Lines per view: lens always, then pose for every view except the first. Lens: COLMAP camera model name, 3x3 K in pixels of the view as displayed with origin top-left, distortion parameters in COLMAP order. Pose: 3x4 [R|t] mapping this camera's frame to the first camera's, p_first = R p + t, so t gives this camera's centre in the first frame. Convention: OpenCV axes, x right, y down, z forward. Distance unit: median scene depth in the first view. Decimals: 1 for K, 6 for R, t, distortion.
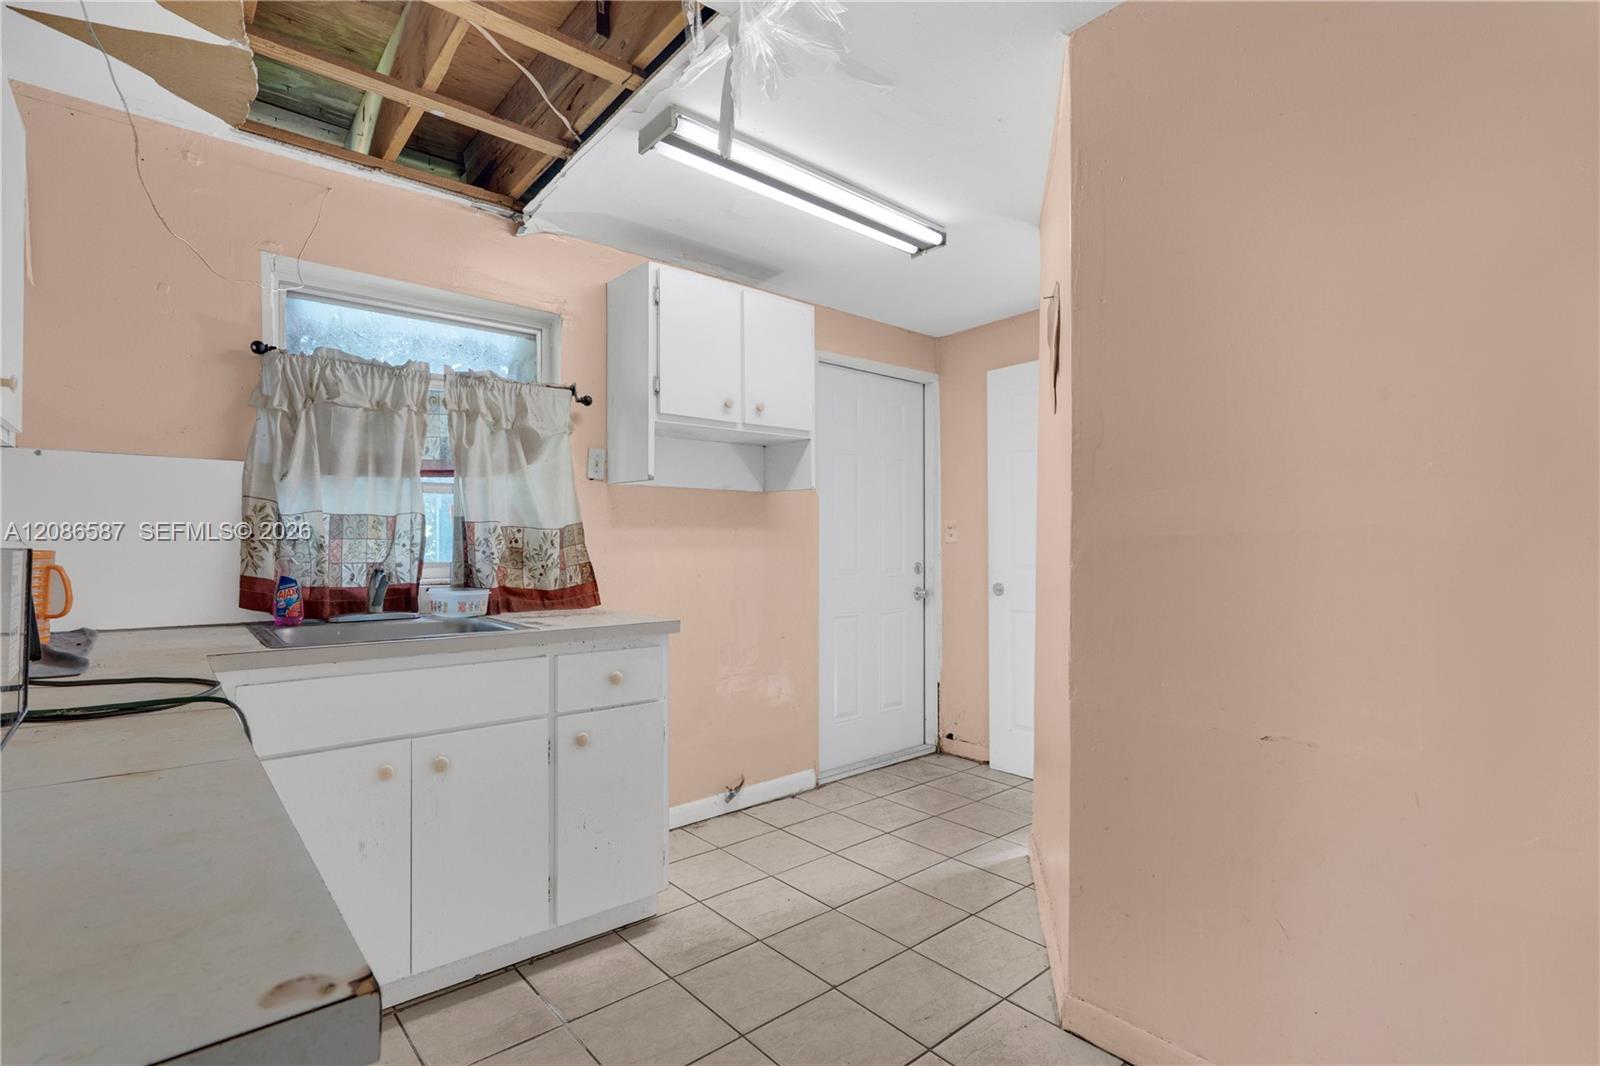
lens RADIAL K [[741.1, 0, 796.5], [0, 741.1, 540.5], [0, 0, 1]] dist [0.000165, 0.000539]
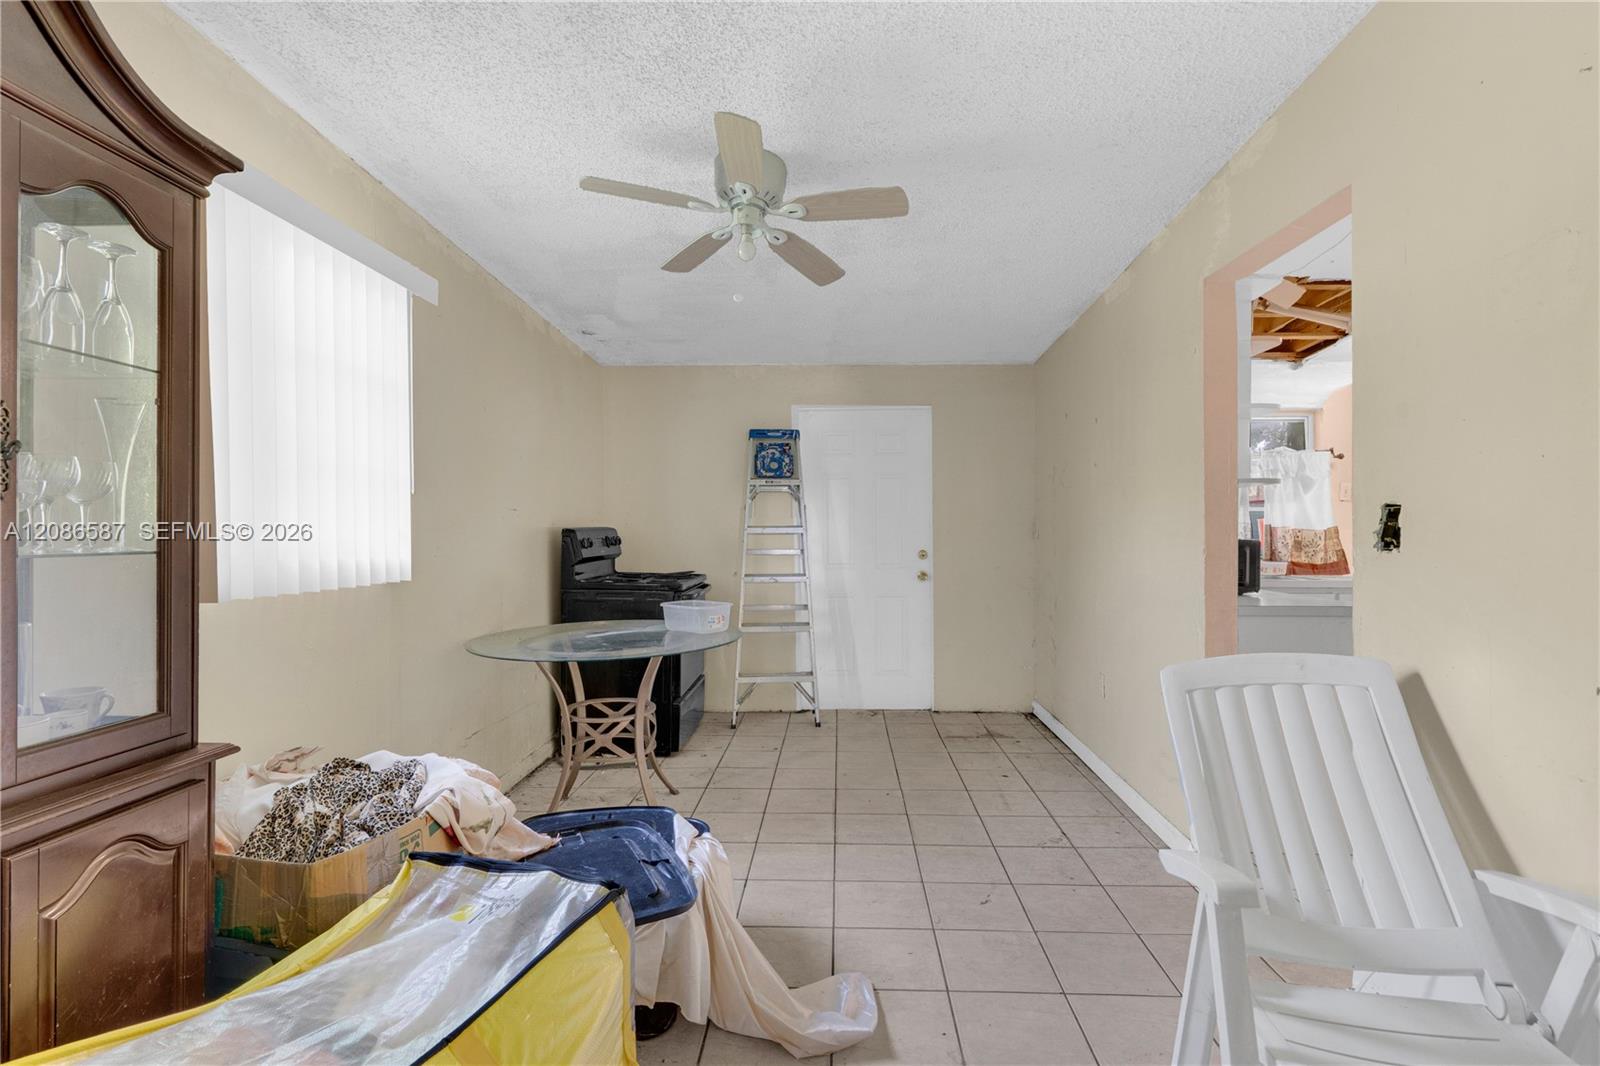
lens RADIAL K [[741.1, 0, 802.2], [0, 741.1, 531.8], [0, 0, 1]] dist [0.000165, 0.000539]
pose [[0.729781, 0.003656, -0.683672, -0.015569], [0.005756, 0.999917, 0.011492, -0.039862], [0.683657, -0.012322, 0.729699, -1.182950]]
